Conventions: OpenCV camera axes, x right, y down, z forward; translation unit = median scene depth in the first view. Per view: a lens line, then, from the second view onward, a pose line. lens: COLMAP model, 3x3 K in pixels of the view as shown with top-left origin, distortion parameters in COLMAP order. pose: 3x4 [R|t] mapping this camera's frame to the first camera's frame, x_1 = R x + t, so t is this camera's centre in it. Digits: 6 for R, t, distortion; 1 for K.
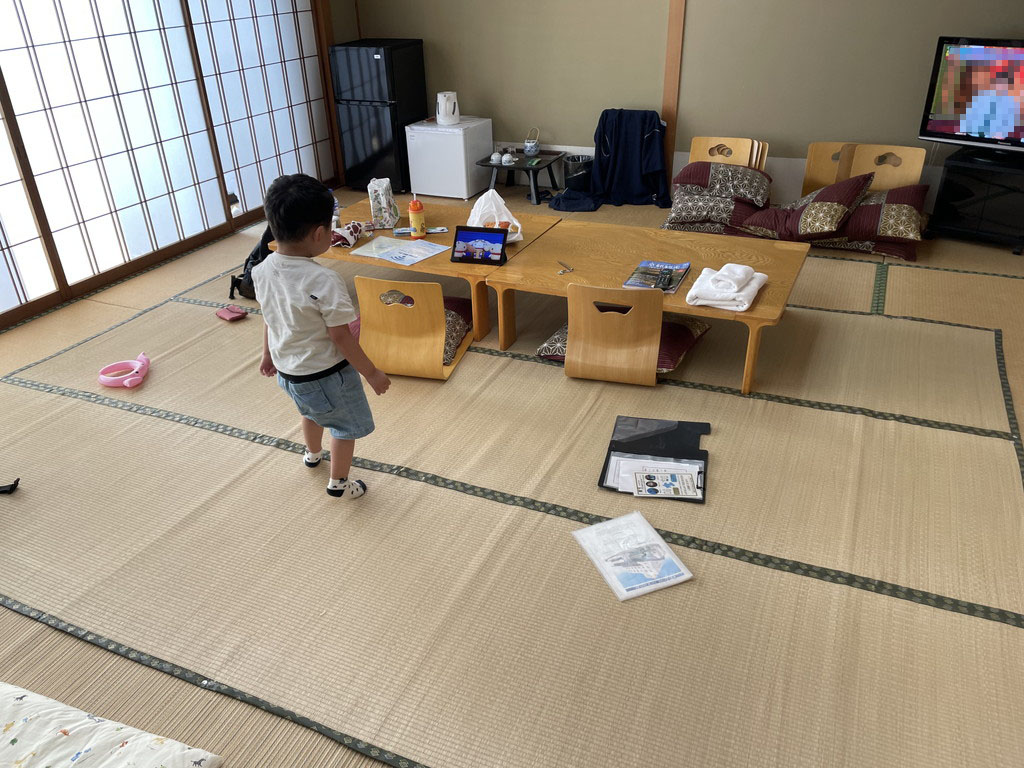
lens RADIAL K [[776.2, 0, 514.1], [0, 776.2, 378.5], [0, 0, 1]] dist [0.087965, -0.127210]
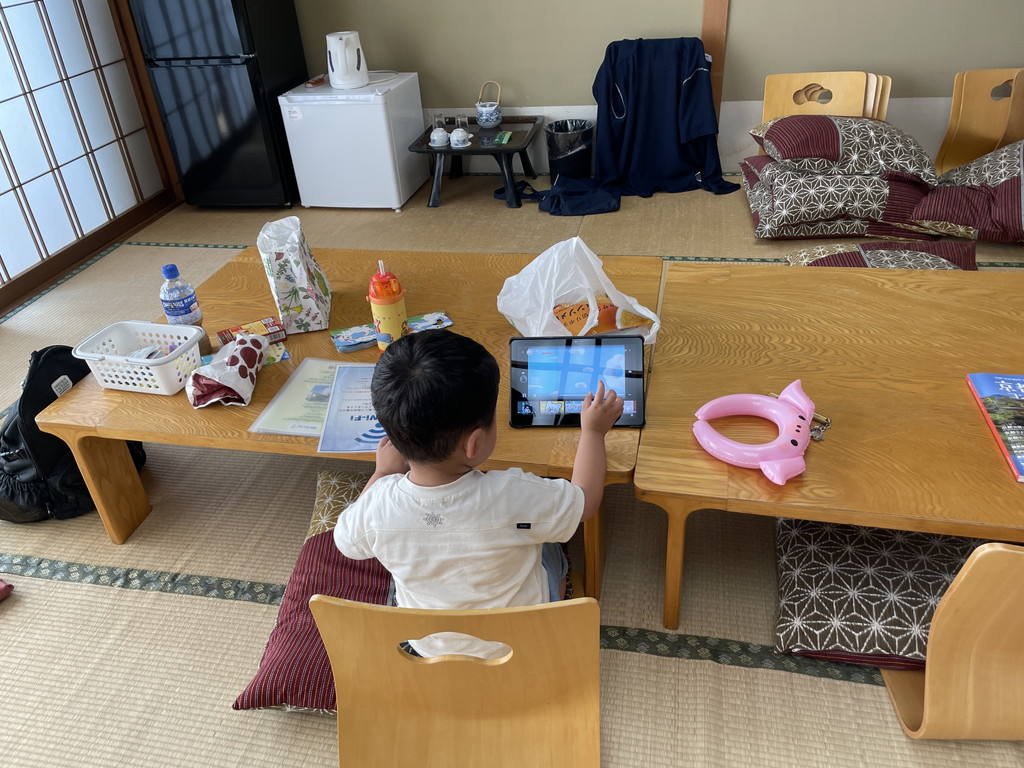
lens RADIAL K [[776.2, 0, 514.1], [0, 776.2, 378.5], [0, 0, 1]] dist [0.087965, -0.127210]
pose [[0.977100, -0.141100, 0.159268, -0.094770], [0.131648, 0.988929, 0.068465, -0.136477], [-0.167166, -0.045929, 0.984858, 0.398891]]
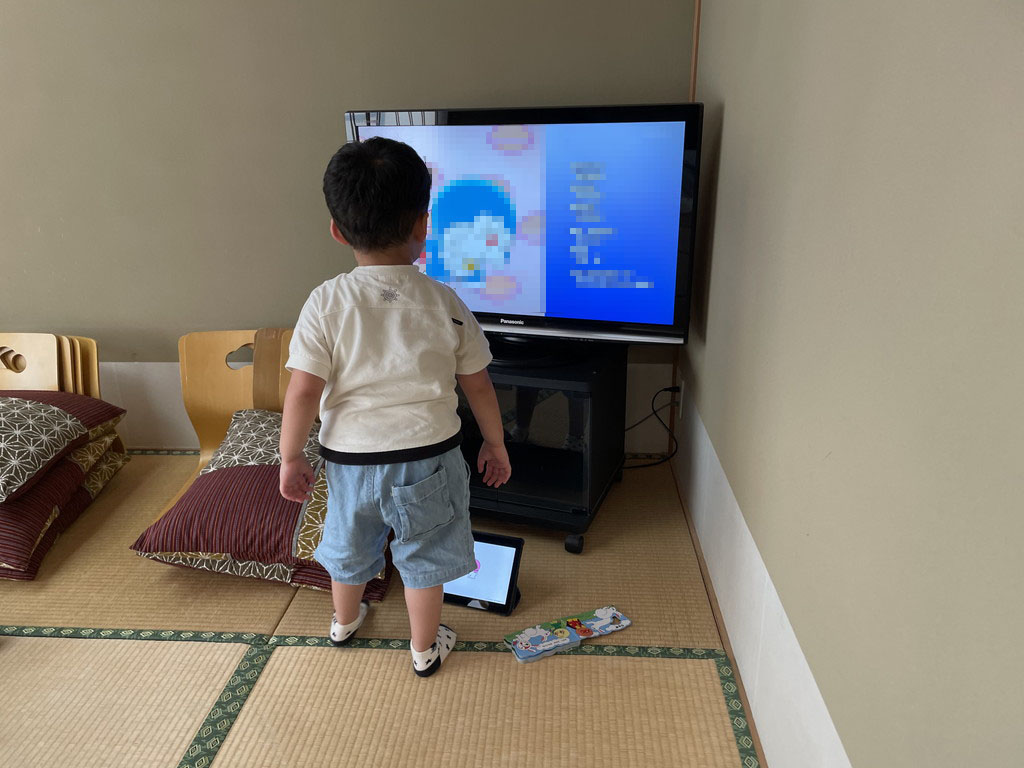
lens RADIAL K [[776.2, 0, 514.1], [0, 776.2, 378.5], [0, 0, 1]] dist [0.087965, -0.127210]
pose [[0.938557, -0.108137, 0.327745, 0.381727], [0.162898, 0.976010, -0.144460, -0.159020], [-0.304261, 0.188973, 0.933657, 0.464218]]
